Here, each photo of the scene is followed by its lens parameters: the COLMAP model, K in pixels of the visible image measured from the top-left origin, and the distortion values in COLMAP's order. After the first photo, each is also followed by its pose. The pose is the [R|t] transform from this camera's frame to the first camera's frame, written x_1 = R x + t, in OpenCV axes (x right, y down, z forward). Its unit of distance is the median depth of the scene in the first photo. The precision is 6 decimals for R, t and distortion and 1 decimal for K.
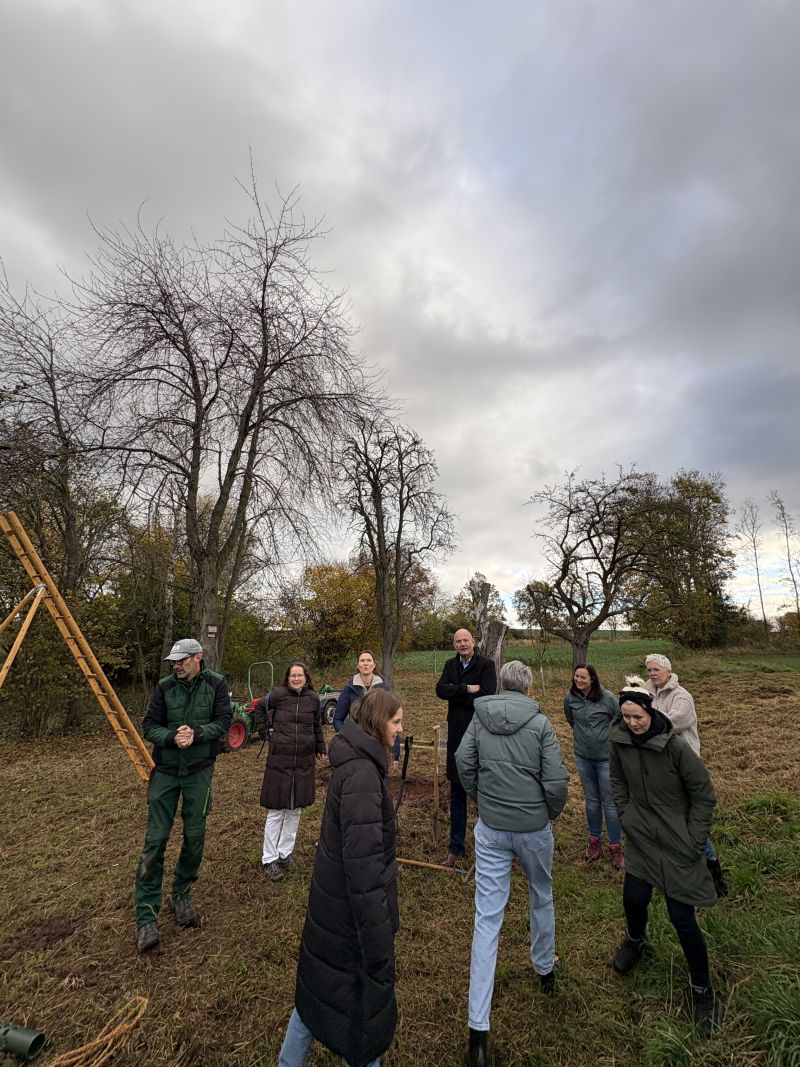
lens RADIAL K [[425.6, 0, 399.6], [0, 425.6, 536.1], [0, 0, 1]] dist [-0.001718, -0.000559]
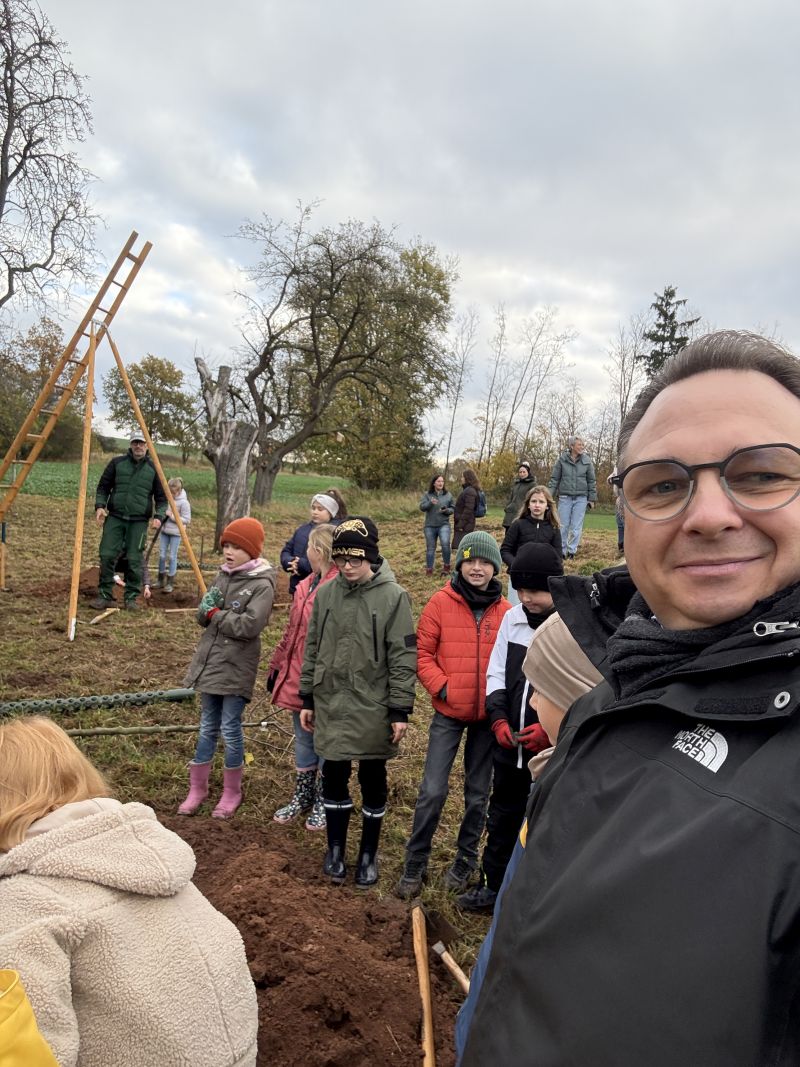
lens RADIAL K [[752.8, 0, 400.5], [0, 752.8, 531.9], [0, 0, 1]] dist [0.058588, -0.031487]
pose [[0.782119, 0.046128, 0.621419, -0.160905], [-0.246429, 0.938856, 0.240463, -0.002092], [-0.572331, -0.341206, 0.745664, -0.087794]]
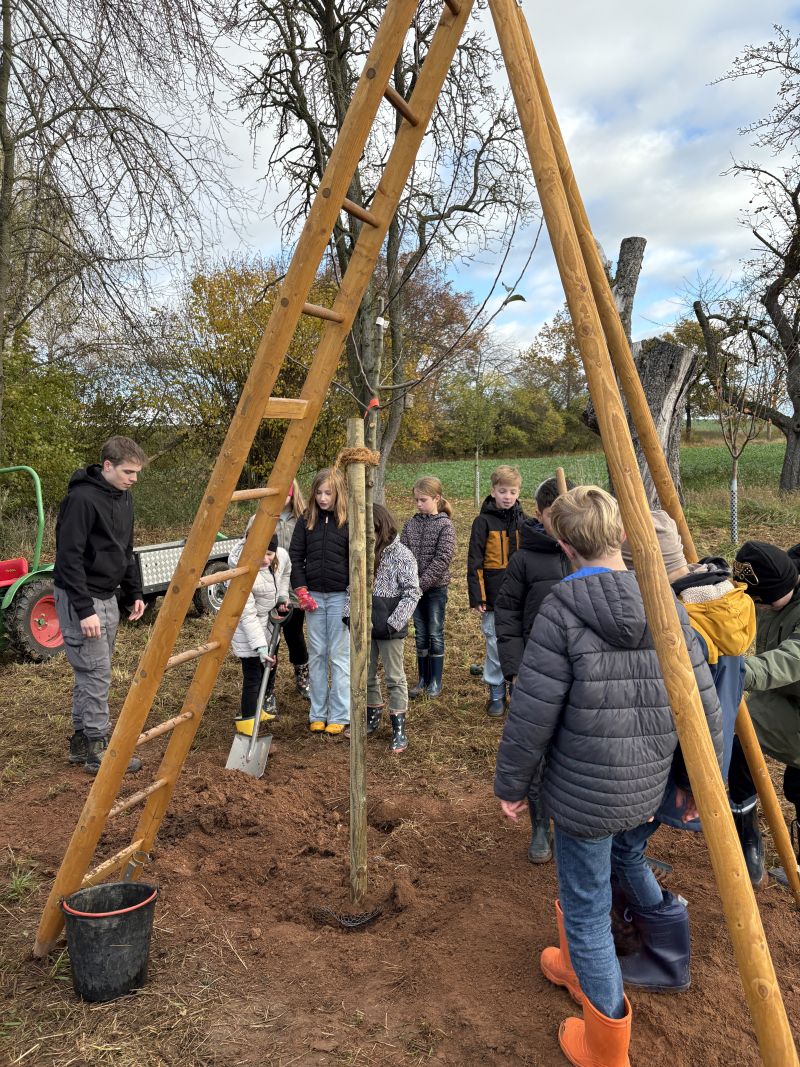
lens RADIAL K [[807.3, 0, 402.6], [0, 807.3, 528.9], [0, 0, 1]] dist [0.058096, -0.063157]
pose [[0.999891, -0.006526, -0.013224, 0.013004], [0.010598, 0.941552, 0.336702, 0.051789], [0.010254, -0.336806, 0.941518, 0.147647]]
